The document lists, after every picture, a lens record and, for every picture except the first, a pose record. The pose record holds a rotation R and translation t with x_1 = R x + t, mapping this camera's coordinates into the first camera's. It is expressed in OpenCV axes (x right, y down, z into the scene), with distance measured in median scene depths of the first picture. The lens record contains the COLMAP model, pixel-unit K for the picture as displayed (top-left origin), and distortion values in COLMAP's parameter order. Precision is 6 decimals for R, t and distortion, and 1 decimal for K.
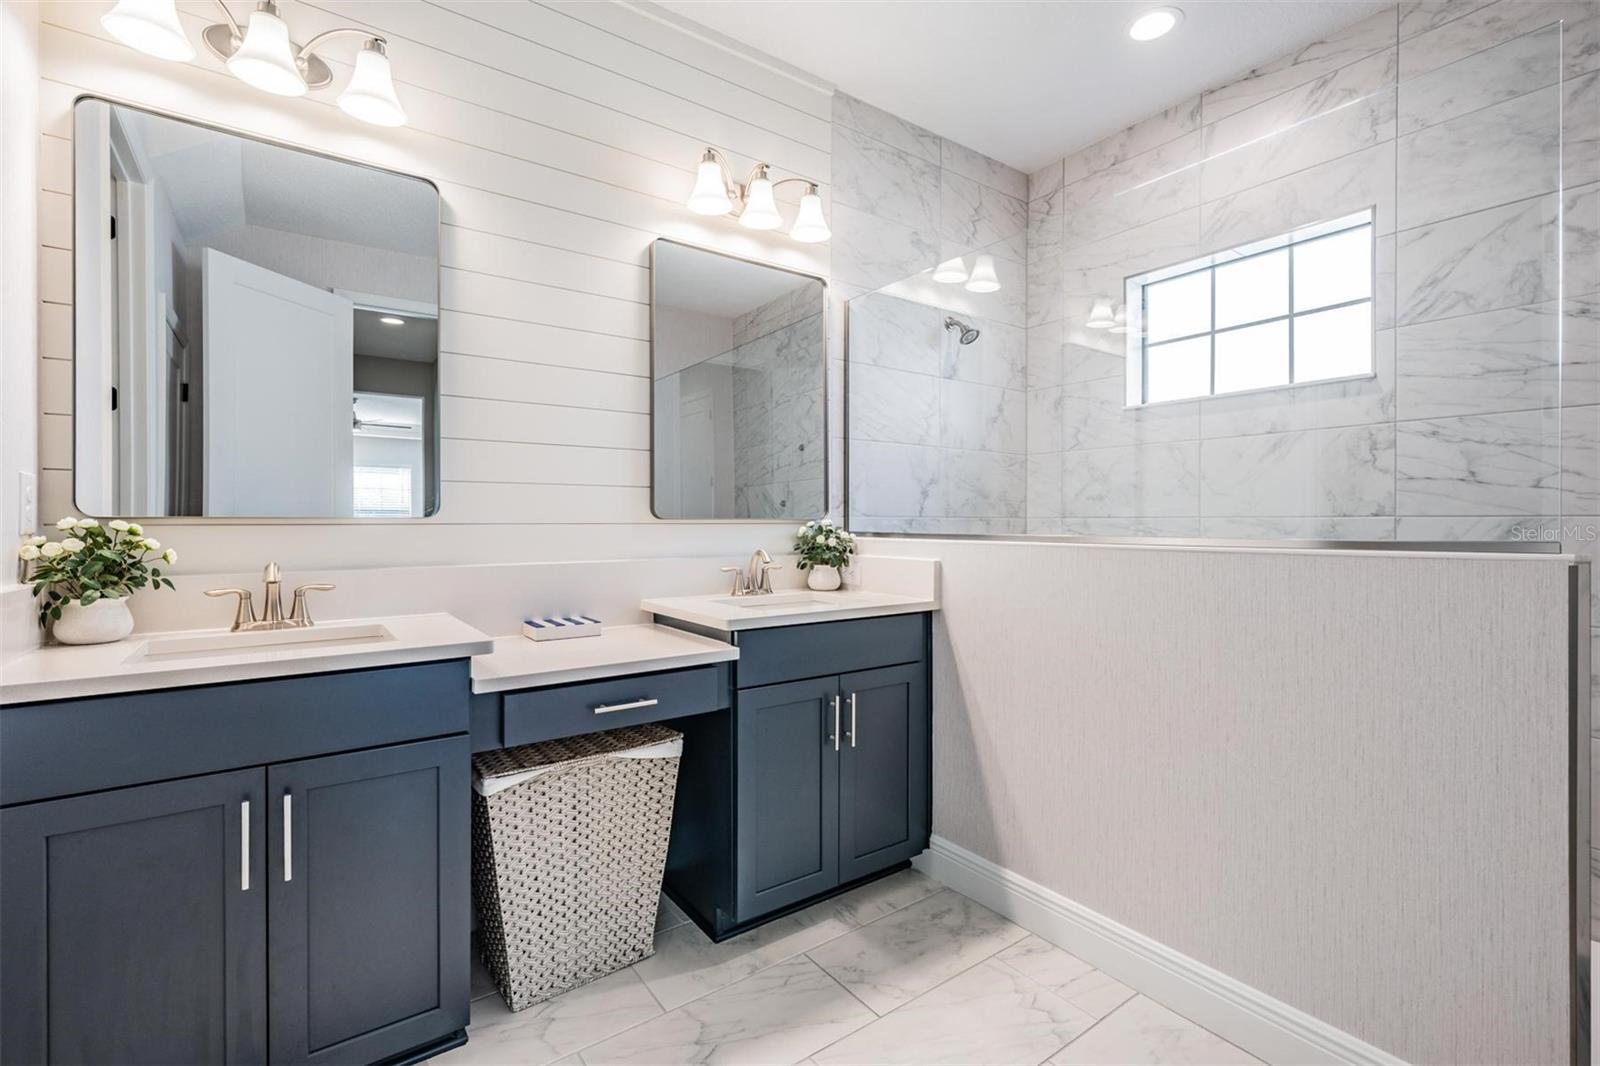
lens RADIAL K [[706.2, 0, 797.5], [0, 706.2, 525.9], [0, 0, 1]] dist [0.000451, -0.000331]
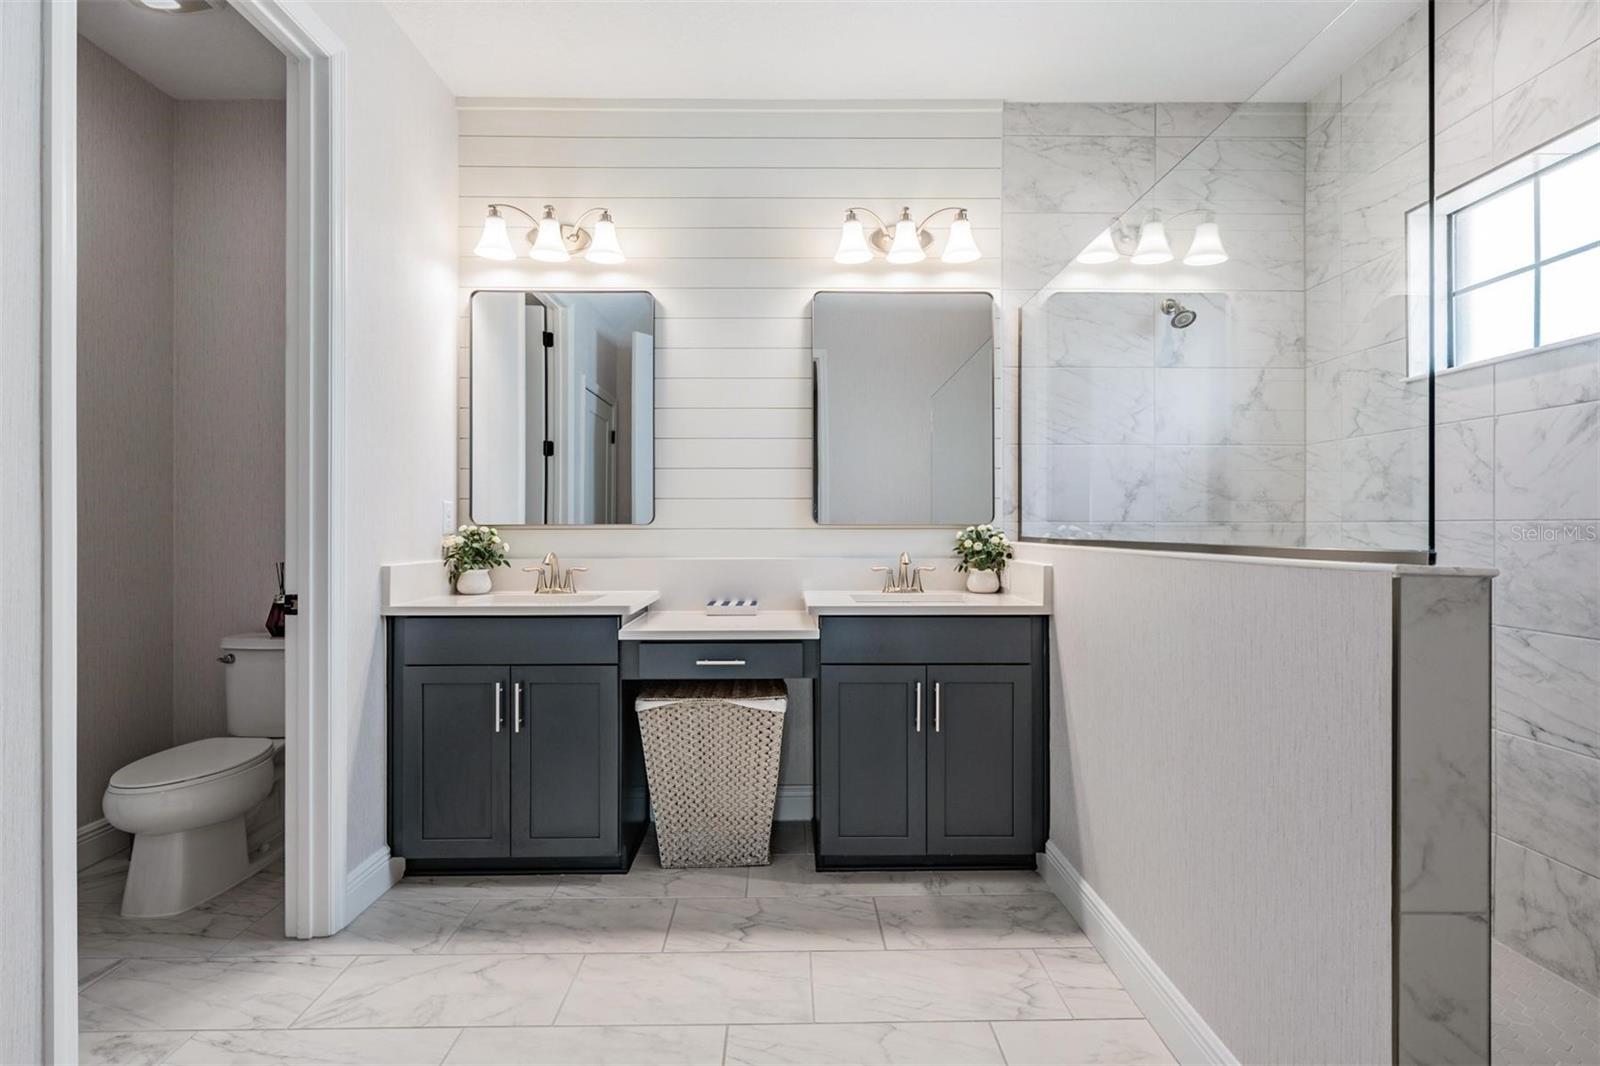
lens RADIAL K [[764.4, 0, 799.0], [0, 764.4, 528.2], [0, 0, 1]] dist [0.010890, -0.005253]
pose [[0.824618, 0.000087, -0.565690, 0.440223], [-0.002345, 0.999992, -0.003264, 0.000247], [0.565685, 0.004019, 0.824612, -0.081902]]
